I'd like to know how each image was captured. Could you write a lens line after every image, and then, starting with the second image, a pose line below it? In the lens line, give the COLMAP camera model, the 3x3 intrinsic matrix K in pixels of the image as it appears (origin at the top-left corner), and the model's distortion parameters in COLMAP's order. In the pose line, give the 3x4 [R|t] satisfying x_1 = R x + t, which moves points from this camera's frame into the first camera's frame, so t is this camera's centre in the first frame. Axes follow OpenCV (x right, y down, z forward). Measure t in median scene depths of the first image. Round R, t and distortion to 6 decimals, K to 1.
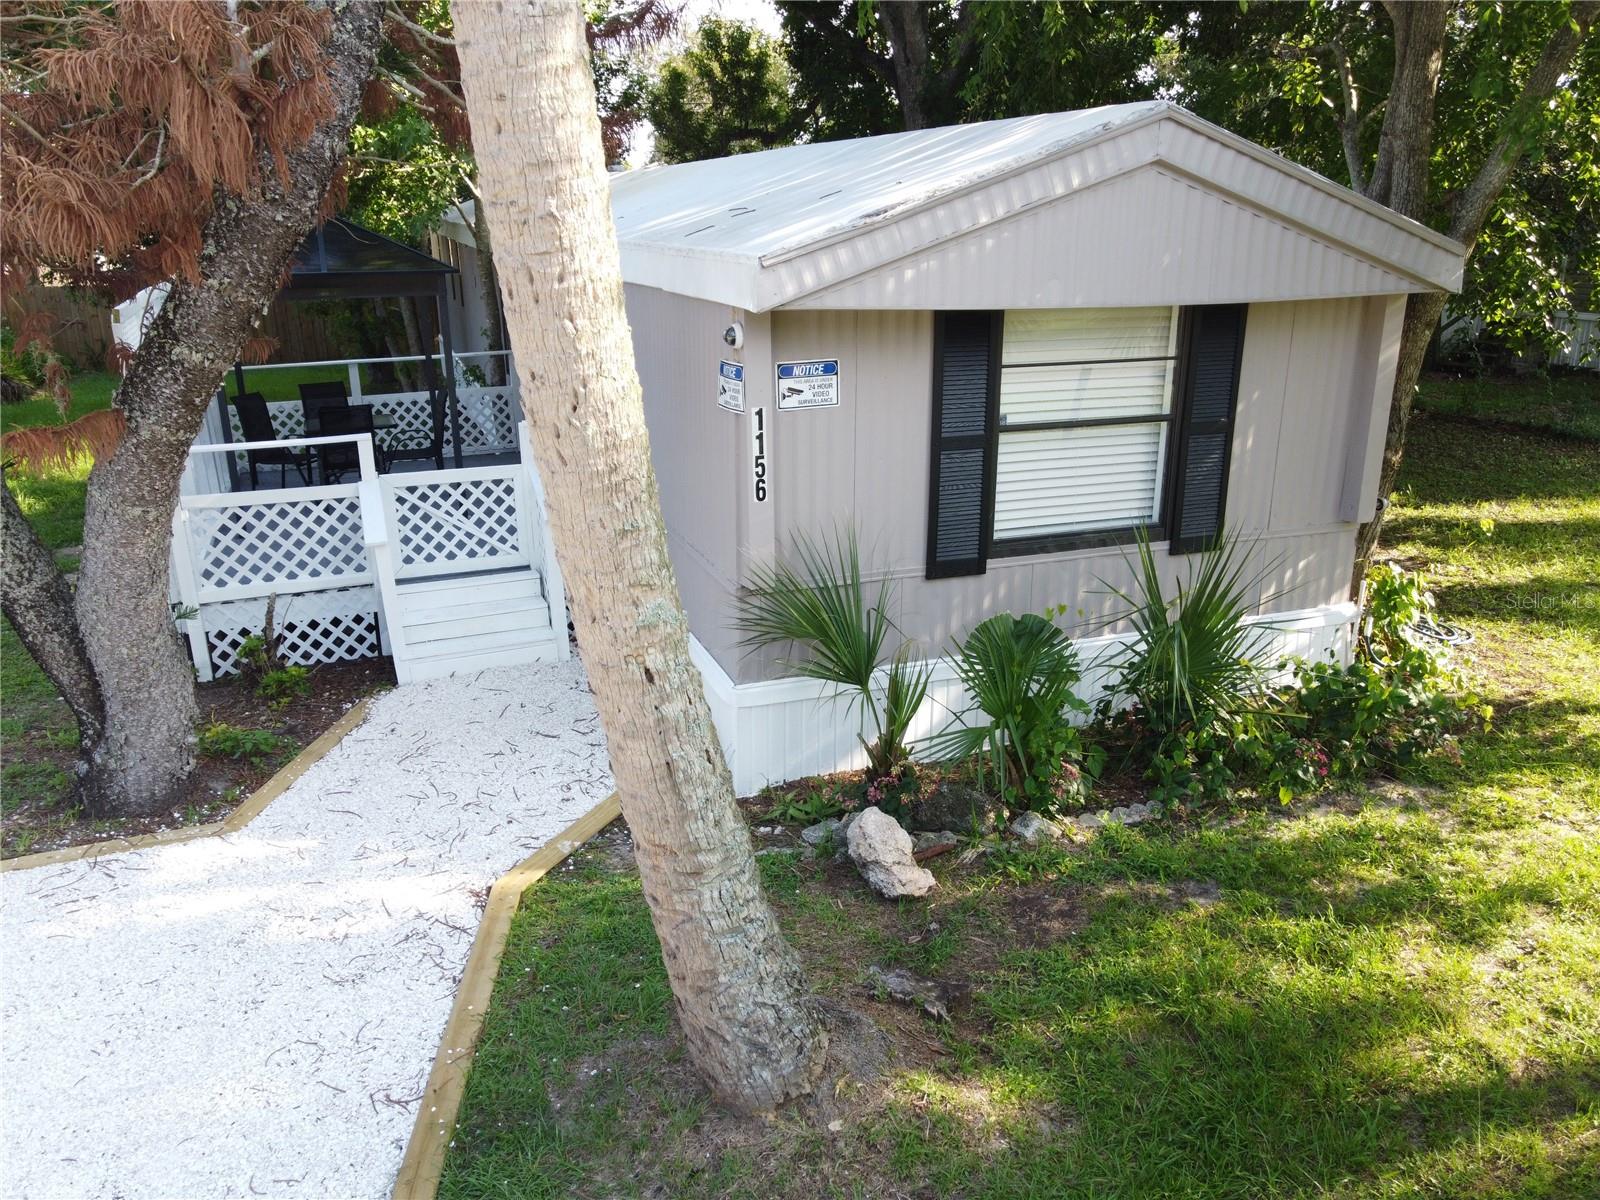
lens RADIAL K [[1221.4, 0, 802.8], [0, 1221.4, 600.5], [0, 0, 1]] dist [0.006966, 0.021653]
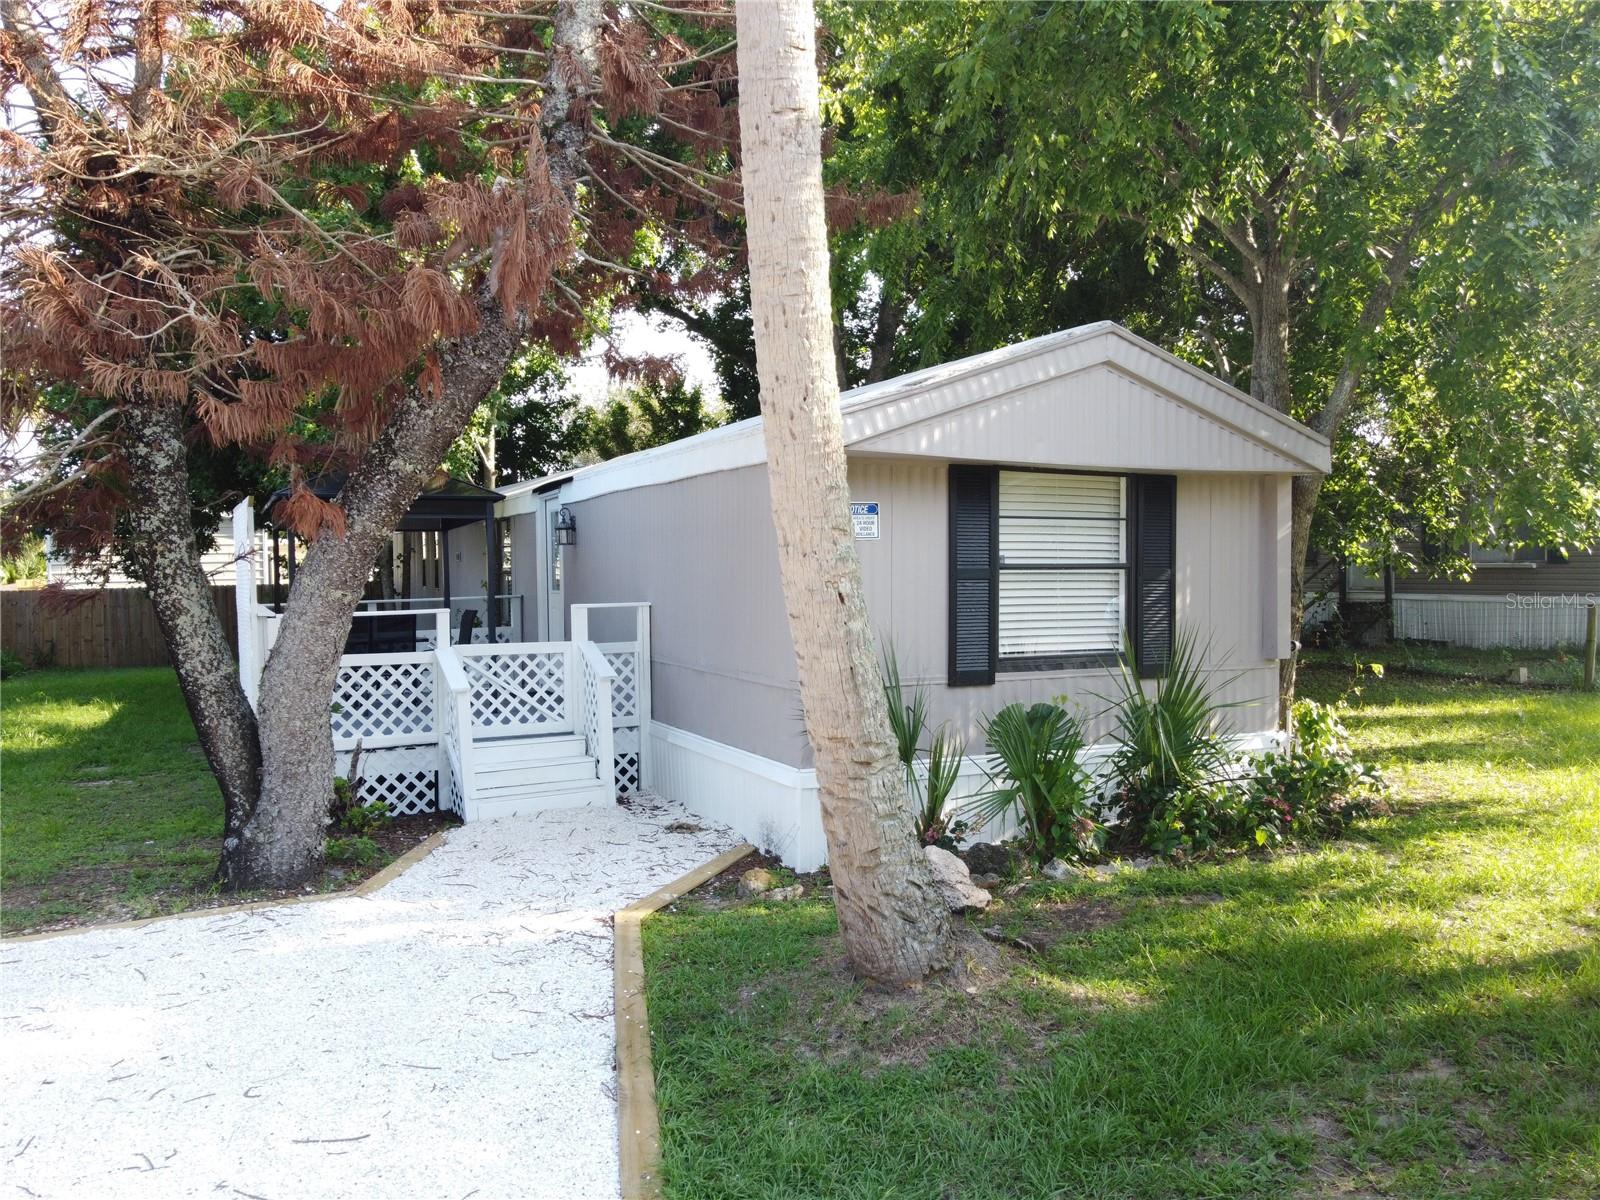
lens RADIAL K [[1221.4, 0, 802.4], [0, 1221.4, 601.8], [0, 0, 1]] dist [0.006966, 0.021653]
pose [[0.995689, -0.005025, 0.092619, -0.161524], [0.030805, 0.959768, -0.279098, 0.245000], [-0.087490, 0.280748, 0.955785, -0.178237]]
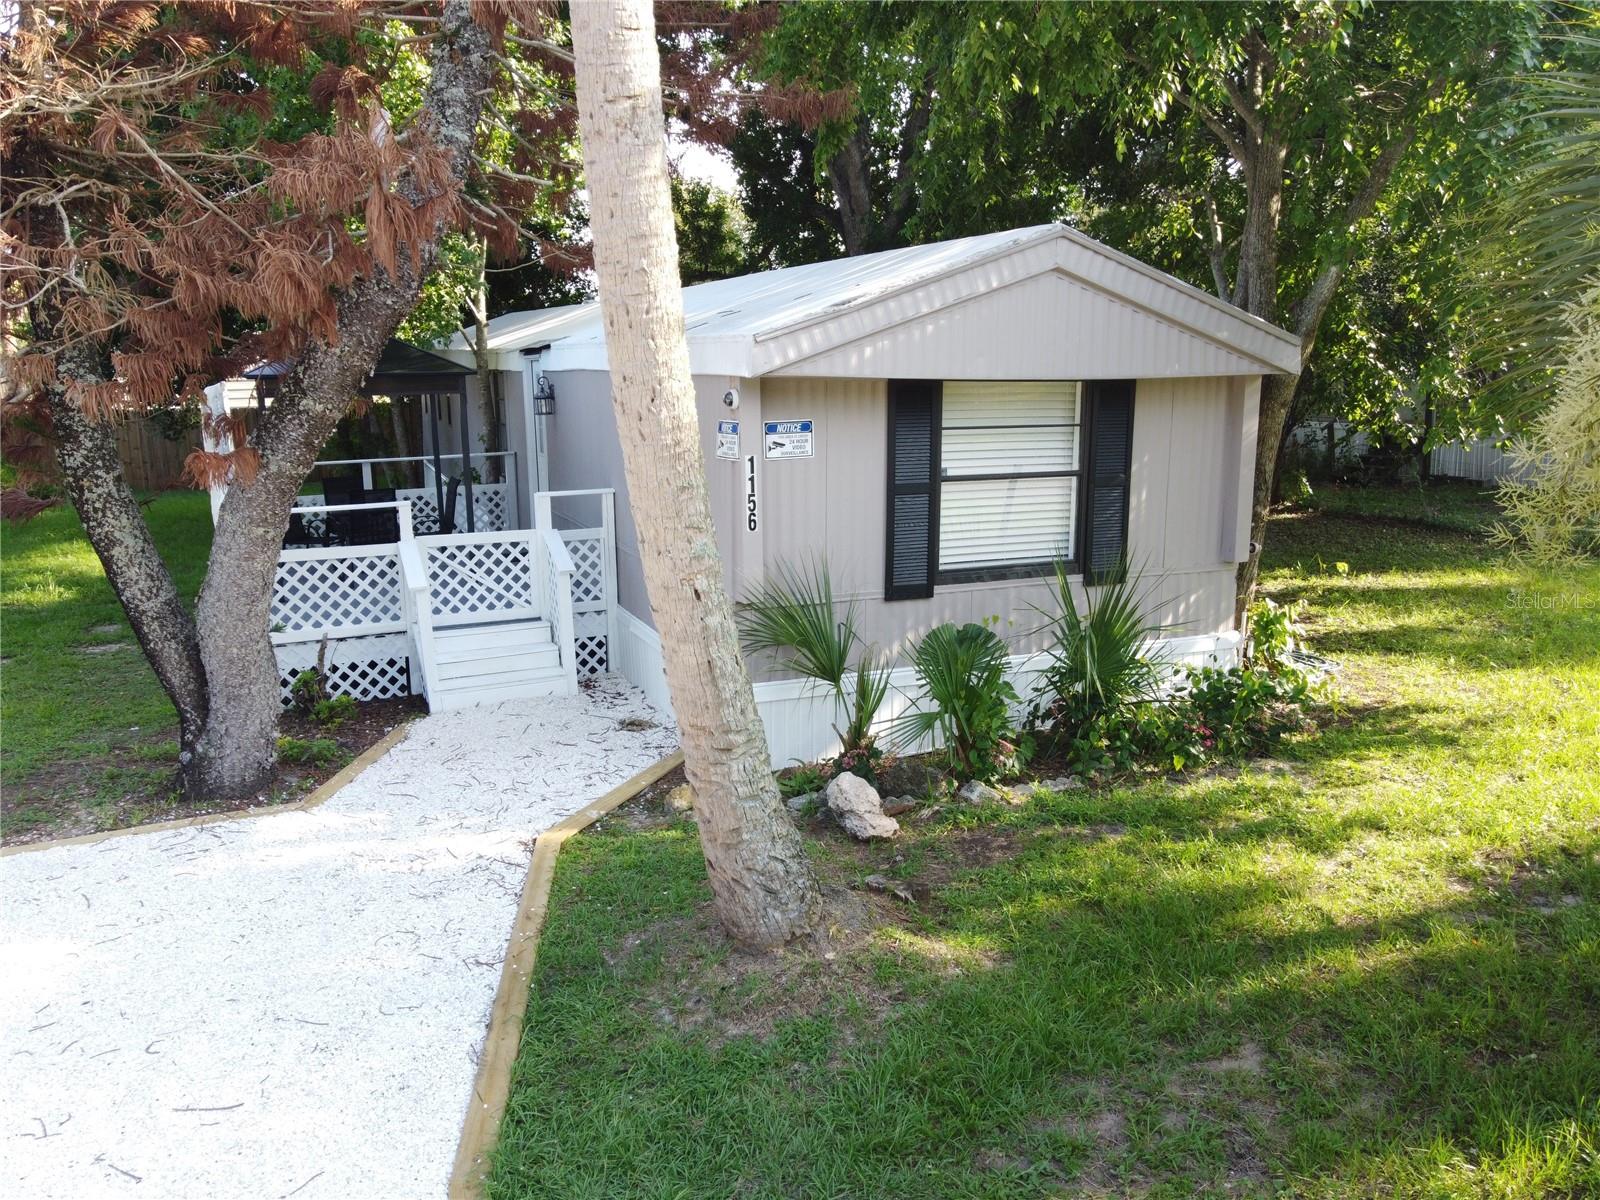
lens RADIAL K [[1221.4, 0, 802.6], [0, 1221.4, 600.3], [0, 0, 1]] dist [0.006966, 0.021653]
pose [[0.999061, -0.009017, 0.042385, -0.034603], [0.013765, 0.993487, -0.113109, 0.123552], [-0.041089, 0.113586, 0.992678, -0.218006]]
